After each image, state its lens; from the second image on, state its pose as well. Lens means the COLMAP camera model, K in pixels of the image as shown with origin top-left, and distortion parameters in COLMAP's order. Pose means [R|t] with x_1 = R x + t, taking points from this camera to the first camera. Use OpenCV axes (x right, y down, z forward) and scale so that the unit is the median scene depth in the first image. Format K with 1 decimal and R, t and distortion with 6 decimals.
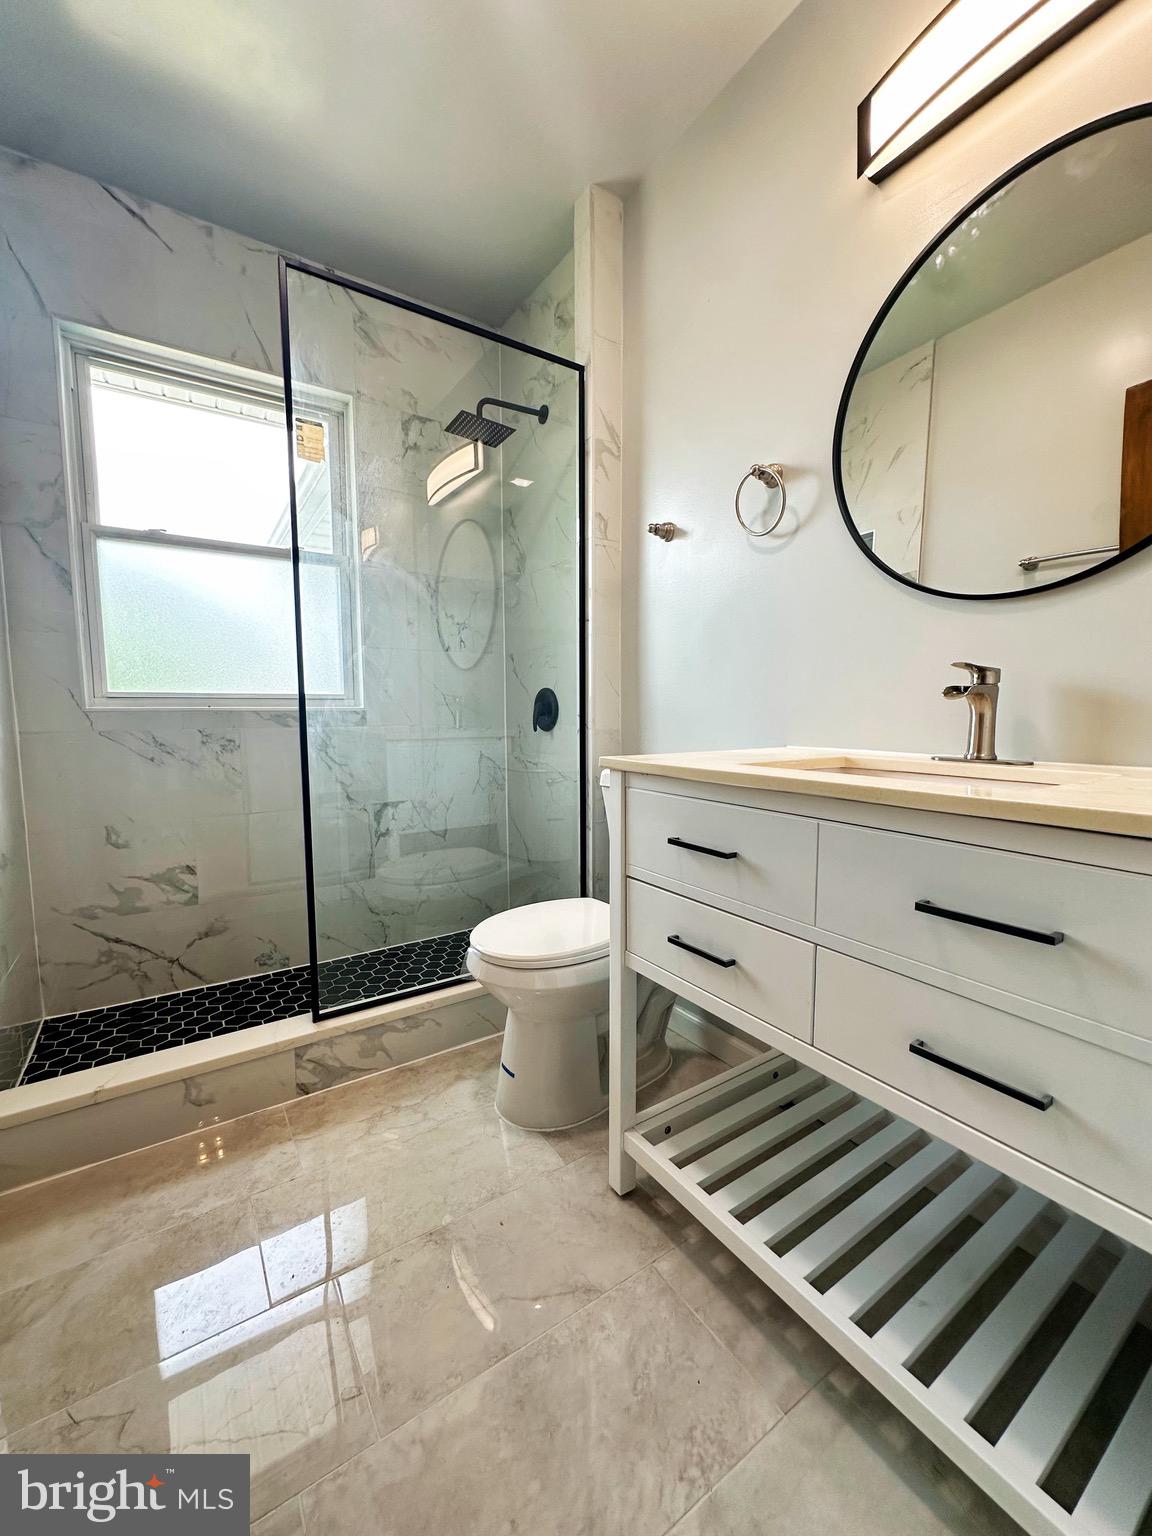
lens RADIAL K [[610.9, 0, 571.3], [0, 610.9, 767.8], [0, 0, 1]] dist [-0.004092, -0.000848]
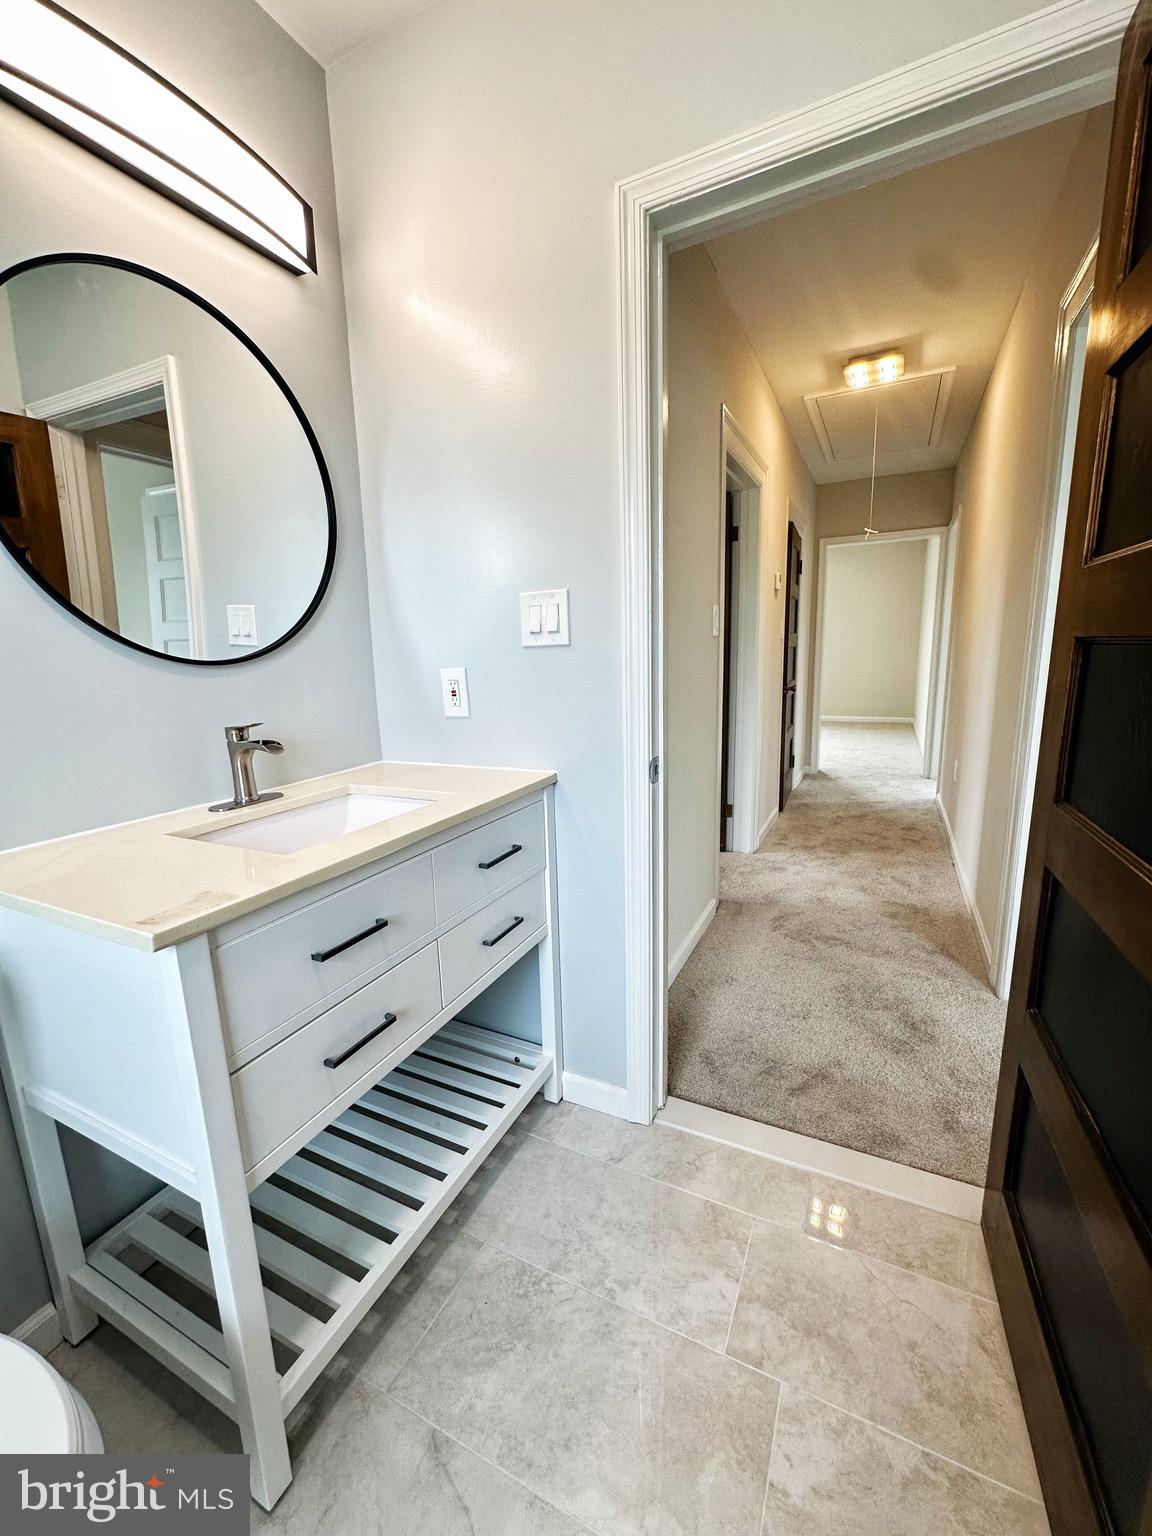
lens RADIAL K [[610.9, 0, 571.3], [0, 610.9, 764.7], [0, 0, 1]] dist [-0.004092, -0.000848]
pose [[-0.506161, -0.127777, 0.852921, -0.760766], [0.112955, 0.970623, 0.212443, -0.306884], [-0.855010, 0.203872, -0.476859, 1.133791]]
